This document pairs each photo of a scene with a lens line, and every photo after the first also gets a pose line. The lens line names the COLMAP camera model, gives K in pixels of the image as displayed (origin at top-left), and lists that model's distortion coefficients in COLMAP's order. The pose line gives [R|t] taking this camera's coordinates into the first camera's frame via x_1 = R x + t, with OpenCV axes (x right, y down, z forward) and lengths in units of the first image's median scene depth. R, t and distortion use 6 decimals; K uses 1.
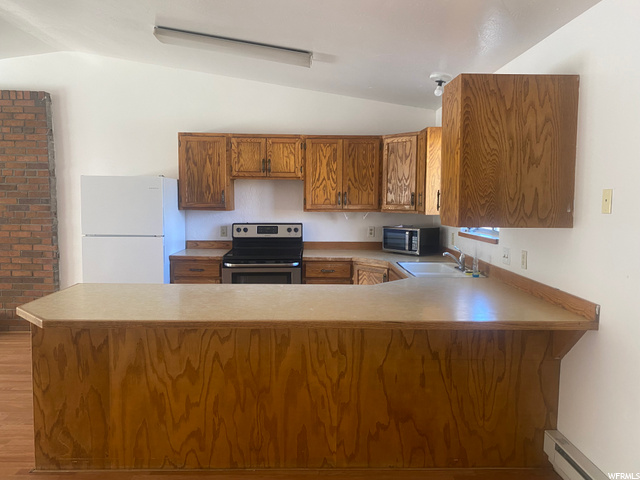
lens RADIAL K [[490.1, 0, 318.5], [0, 490.1, 241.6], [0, 0, 1]] dist [0.074628, -0.112245]
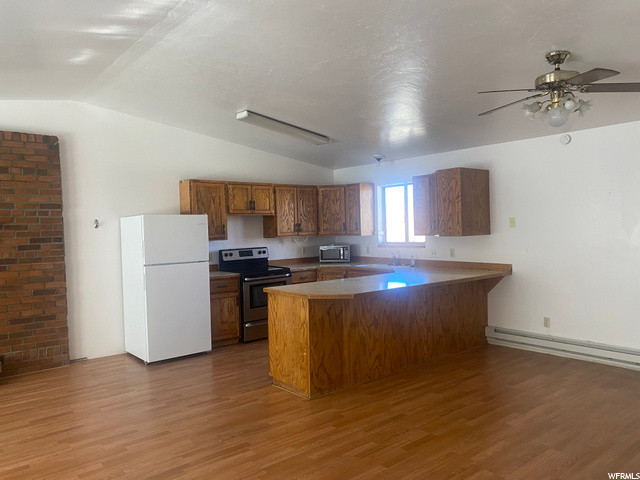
lens RADIAL K [[490.1, 0, 318.5], [0, 490.1, 241.6], [0, 0, 1]] dist [0.074628, -0.112245]
pose [[0.781950, -0.047233, 0.621549, -0.807947], [0.088286, 0.995465, -0.035422, 0.008435], [-0.617058, 0.082572, 0.782574, -0.161497]]
